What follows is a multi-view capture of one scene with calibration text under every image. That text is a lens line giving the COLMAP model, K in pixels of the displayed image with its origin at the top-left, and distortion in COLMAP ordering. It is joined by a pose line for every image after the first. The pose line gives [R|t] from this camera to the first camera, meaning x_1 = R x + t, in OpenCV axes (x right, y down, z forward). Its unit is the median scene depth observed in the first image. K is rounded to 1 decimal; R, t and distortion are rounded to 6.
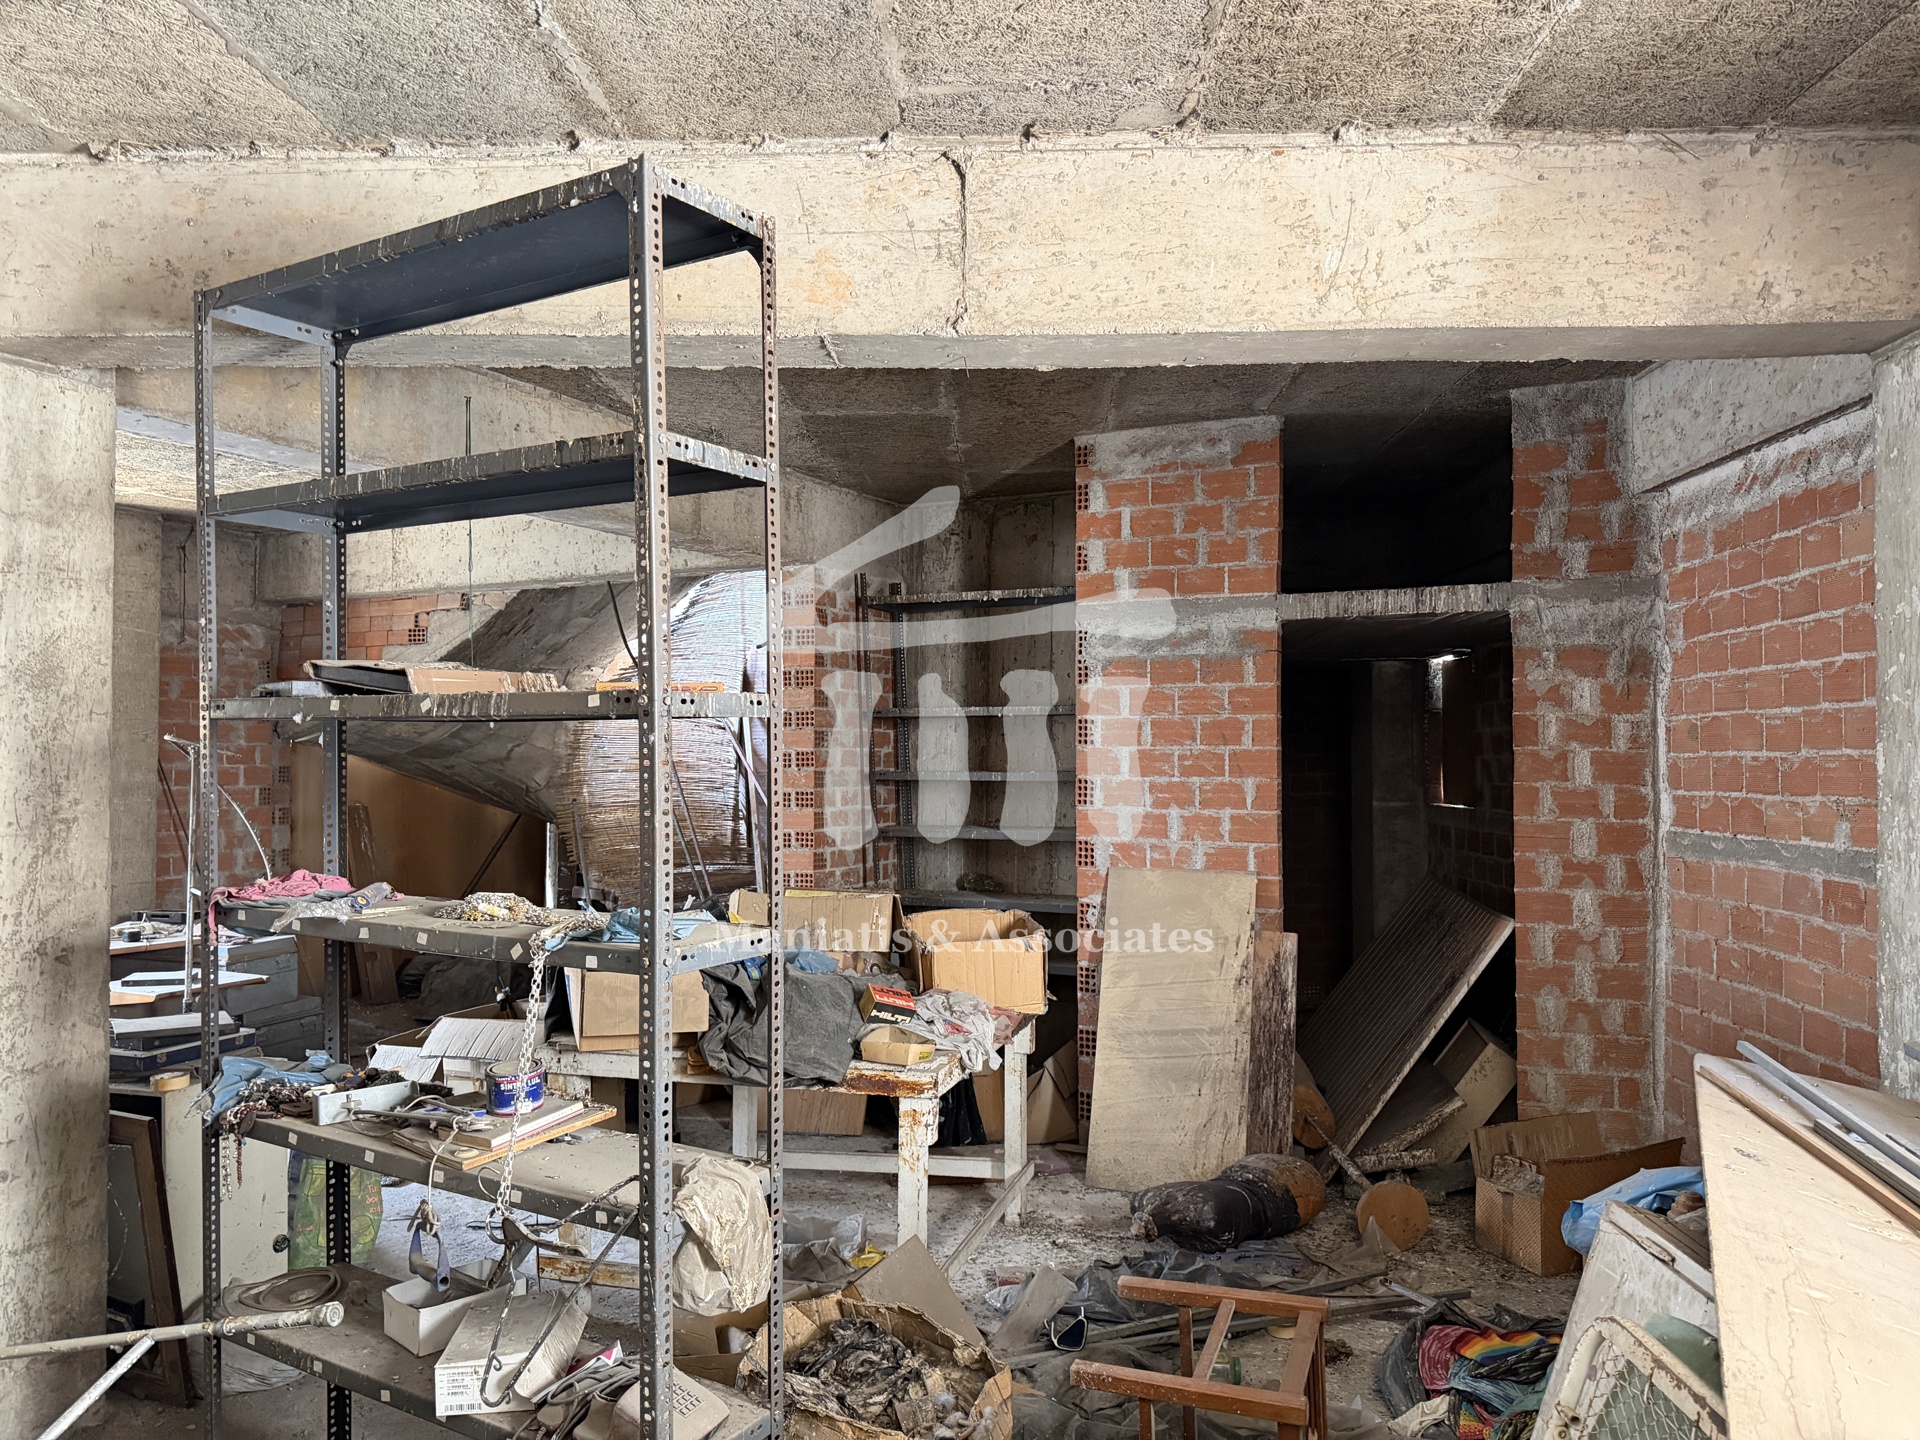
lens RADIAL K [[1351.8, 0, 966.6], [0, 1351.8, 724.6], [0, 0, 1]] dist [0.073590, -0.097785]
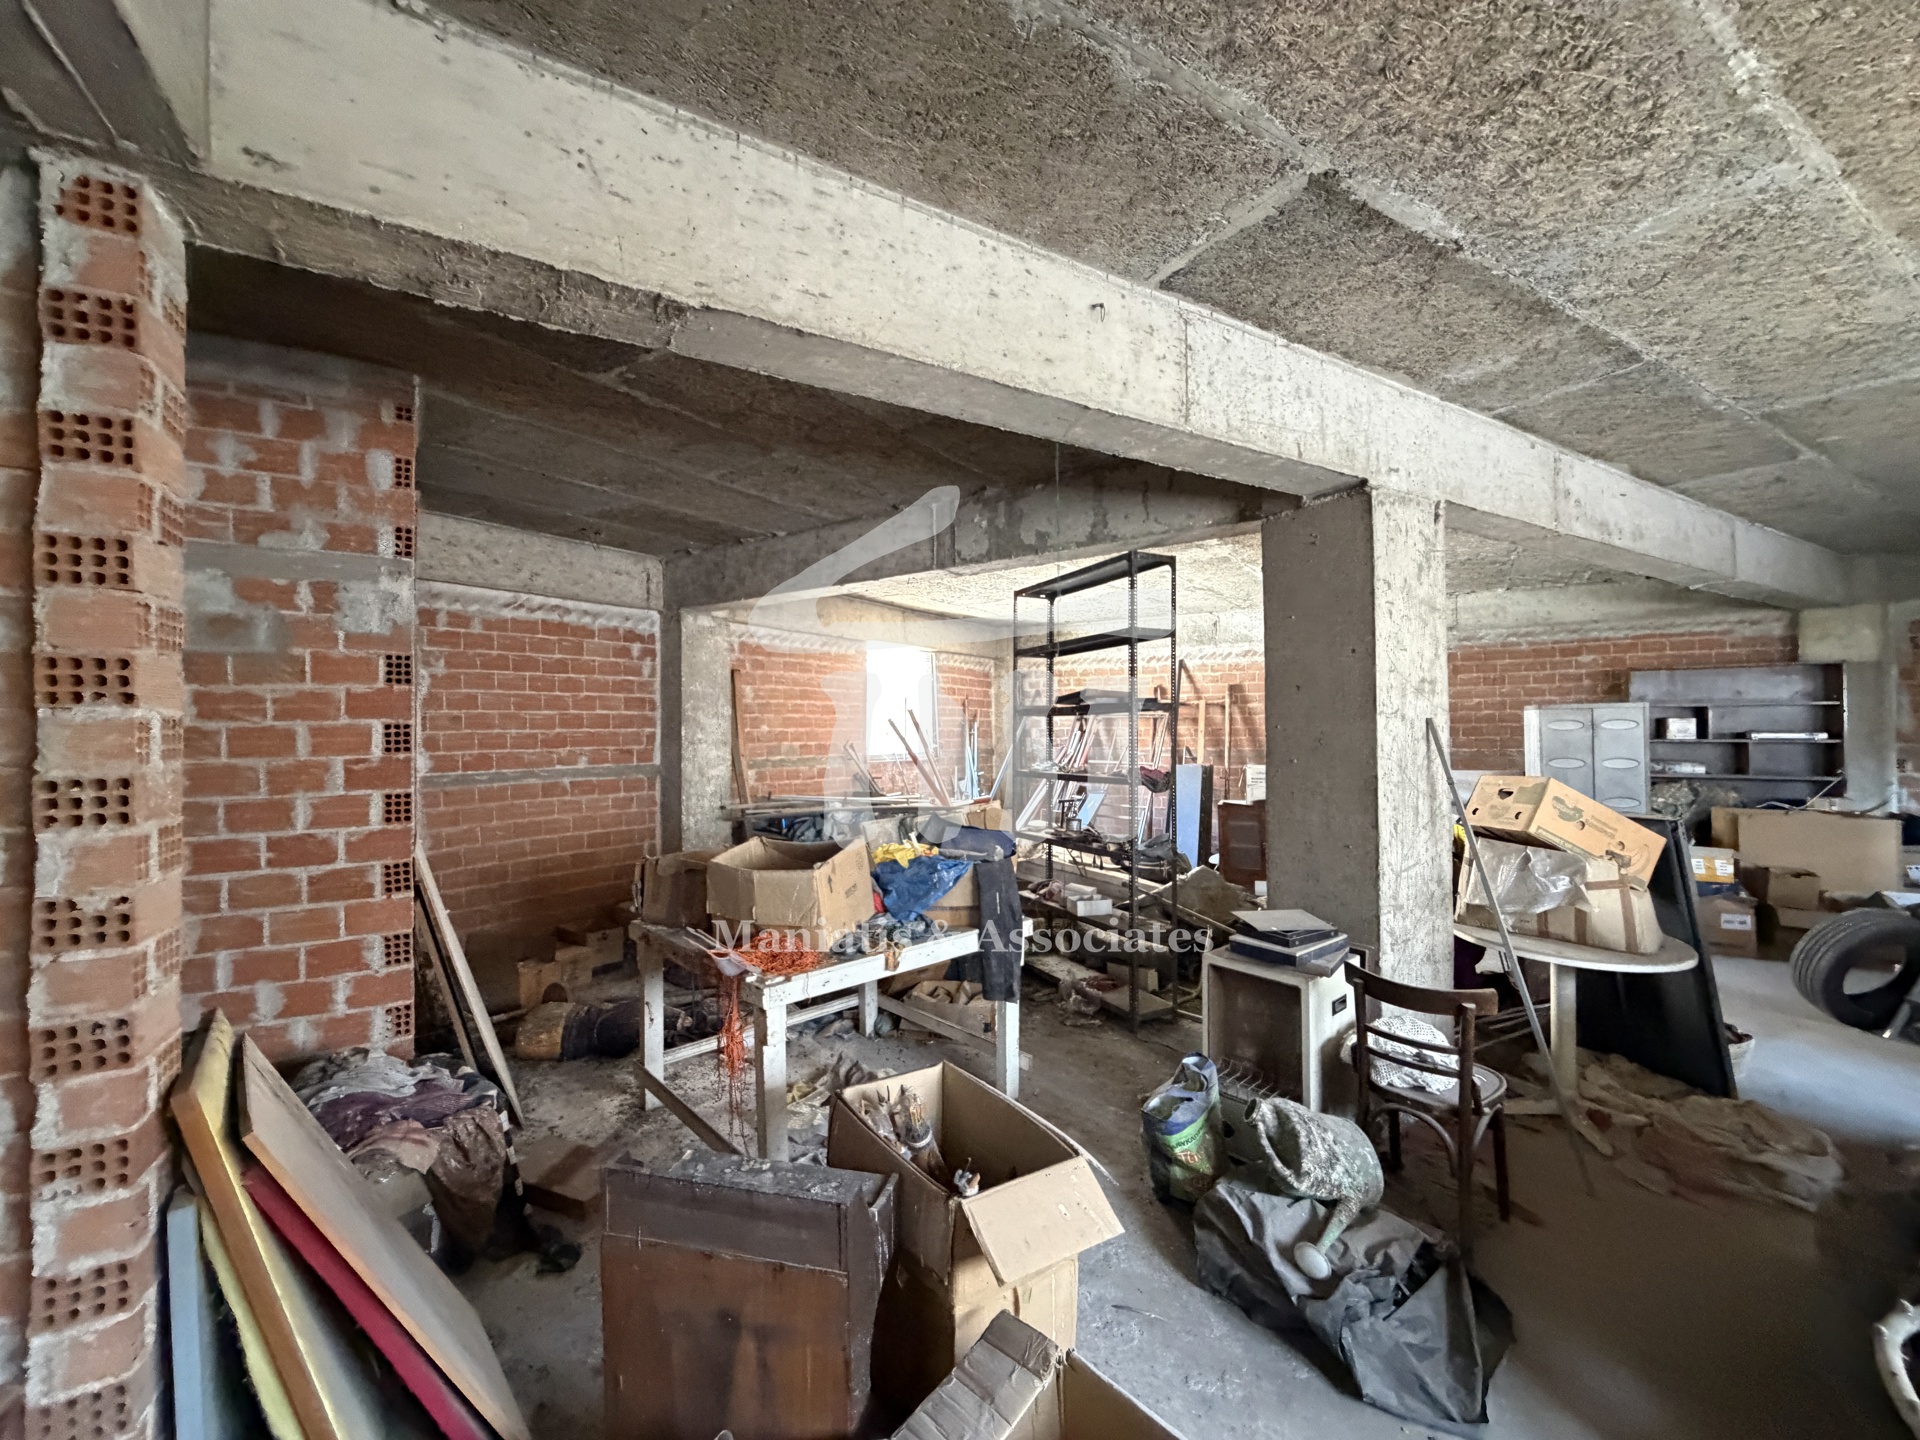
lens RADIAL K [[765.7, 0, 956.2], [0, 765.7, 724.2], [0, 0, 1]] dist [0.000698, -0.000276]
pose [[-0.848100, 0.013455, 0.529665, -0.670996], [0.000772, 0.999708, -0.024160, 0.040984], [-0.529835, -0.020081, -0.847863, 1.701012]]
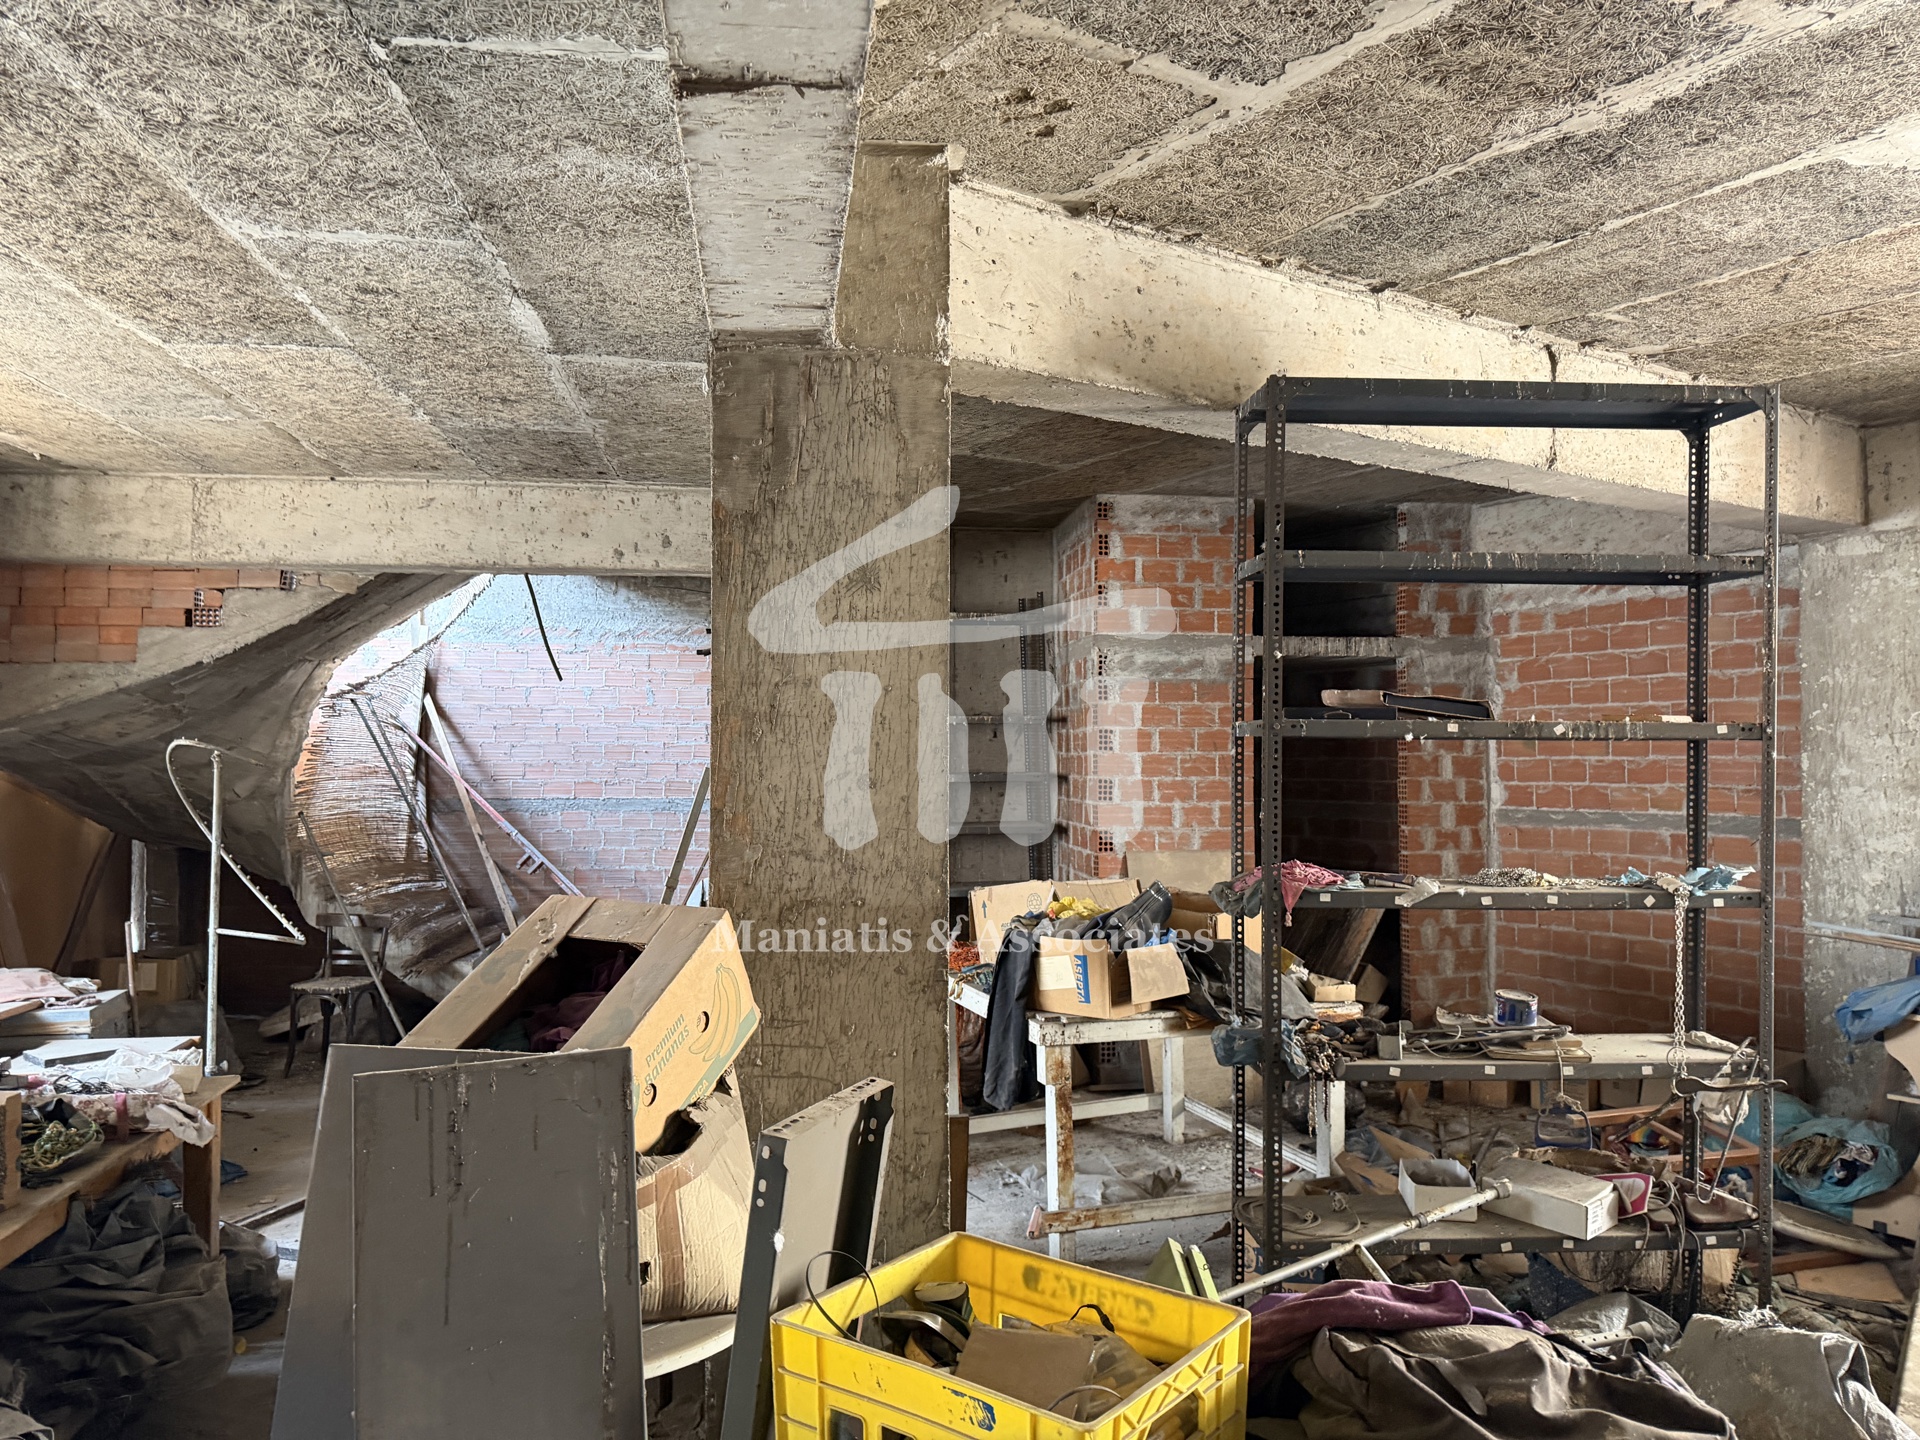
lens RADIAL K [[1351.8, 0, 952.8], [0, 1351.8, 707.3], [0, 0, 1]] dist [0.073590, -0.097785]
pose [[0.820461, 0.018101, 0.571415, -0.977144], [-0.010789, 0.999811, -0.016180, -0.003886], [-0.571600, 0.007110, 0.820501, 0.125848]]
